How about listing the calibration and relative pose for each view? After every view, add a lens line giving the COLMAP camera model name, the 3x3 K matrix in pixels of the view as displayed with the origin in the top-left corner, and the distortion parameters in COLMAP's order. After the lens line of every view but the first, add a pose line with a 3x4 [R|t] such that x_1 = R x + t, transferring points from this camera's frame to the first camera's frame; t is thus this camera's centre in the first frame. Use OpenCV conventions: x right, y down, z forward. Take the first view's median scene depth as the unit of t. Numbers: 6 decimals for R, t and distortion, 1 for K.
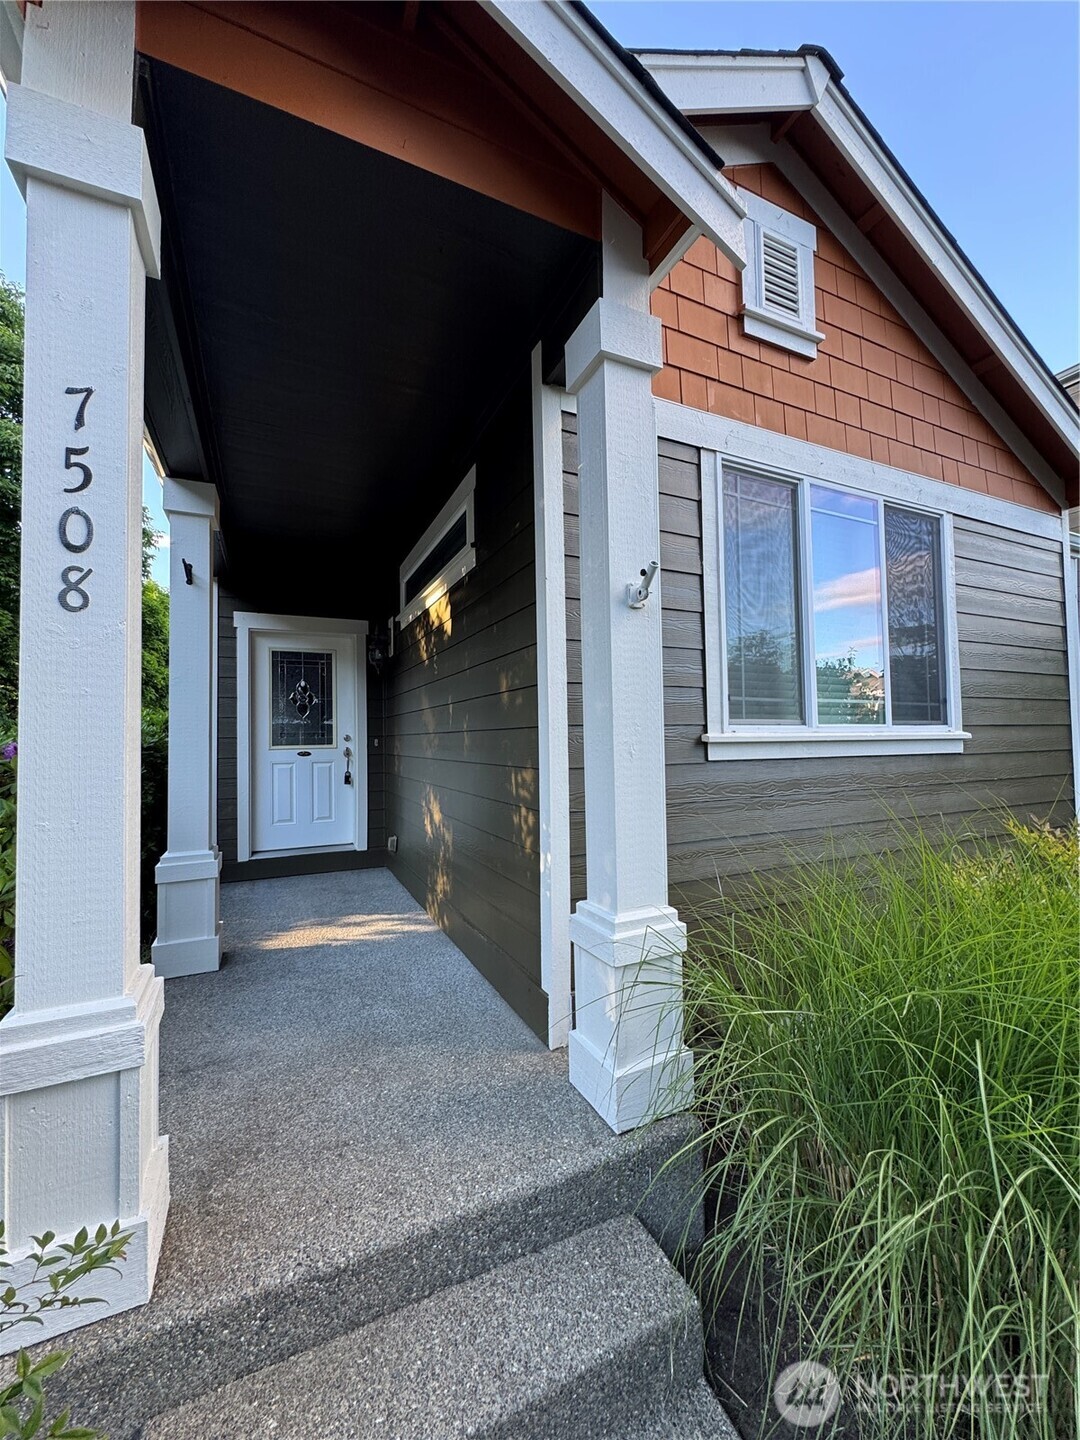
lens RADIAL K [[581.2, 0, 536.7], [0, 581.2, 723.6], [0, 0, 1]] dist [-0.004022, 0.000064]
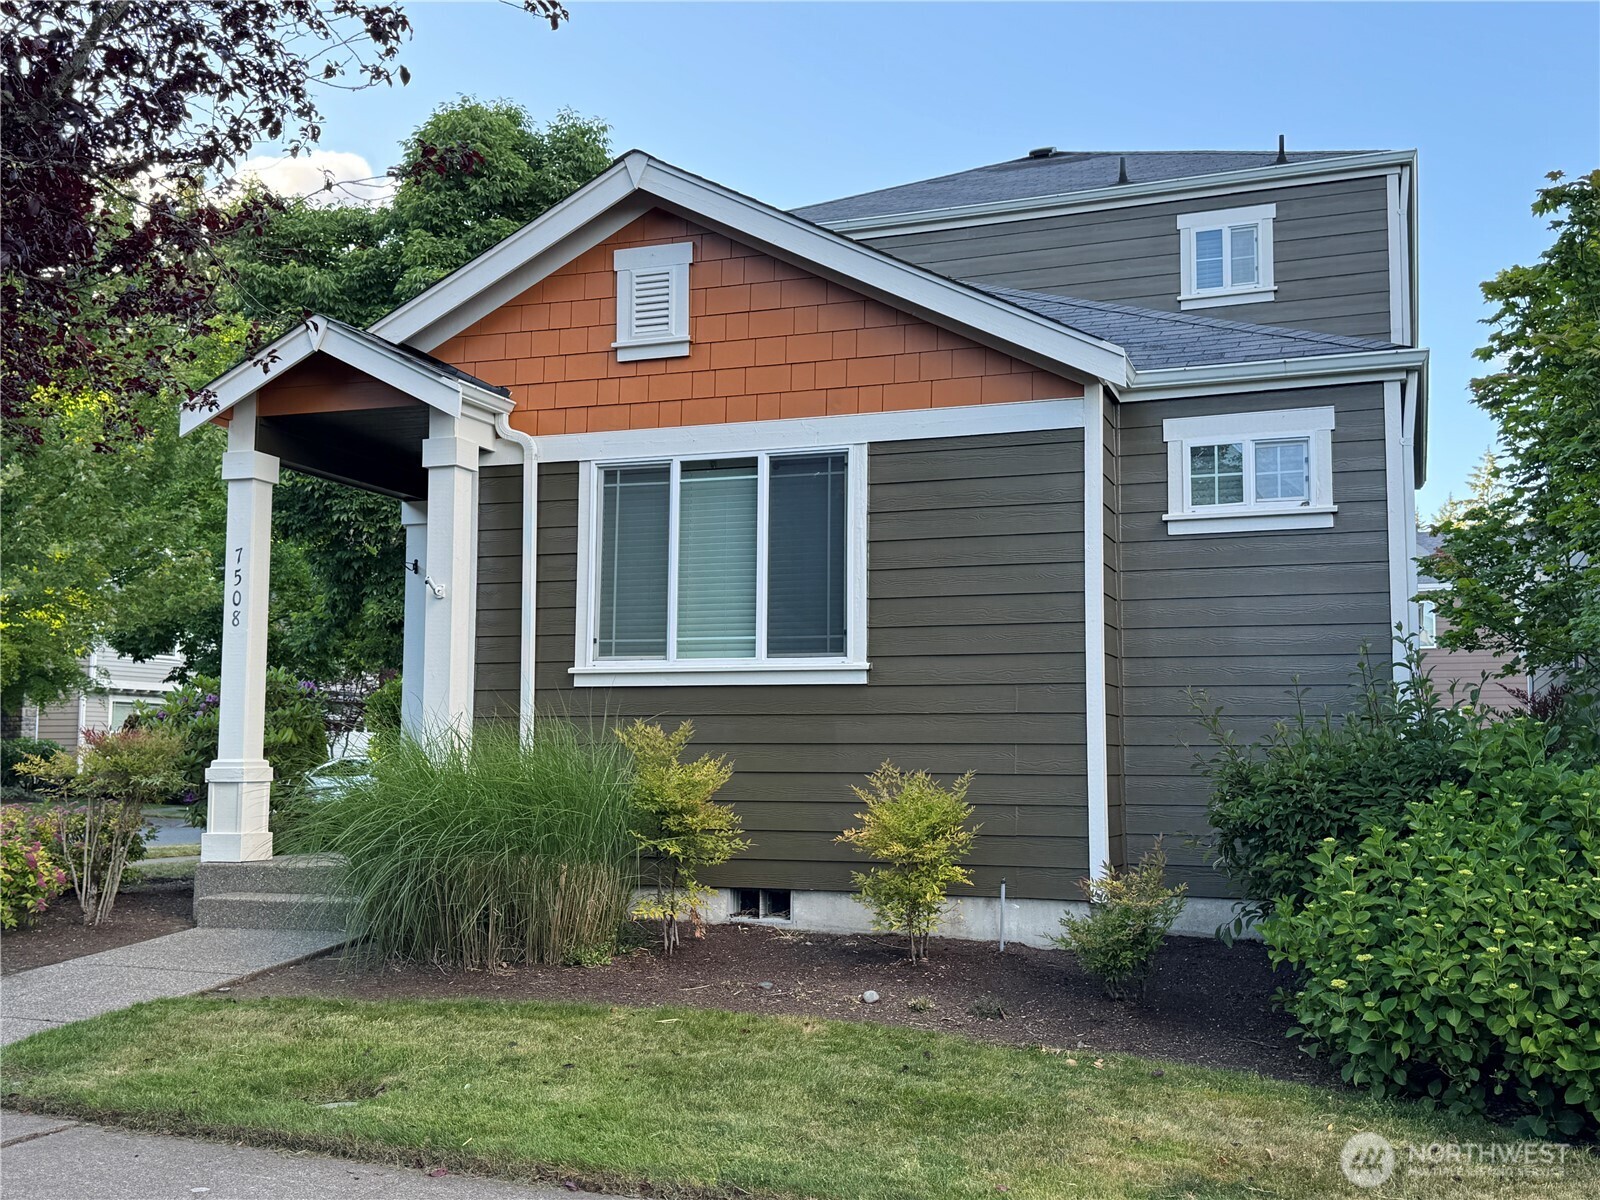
lens RADIAL K [[1681.5, 0, 800.7], [0, 1681.5, 599.9], [0, 0, 1]] dist [0.015350, 0.000000]
pose [[0.714454, -0.054178, -0.697582, 2.891236], [0.007559, 0.997537, -0.069732, 0.116880], [0.699642, 0.044548, 0.713104, -1.238401]]
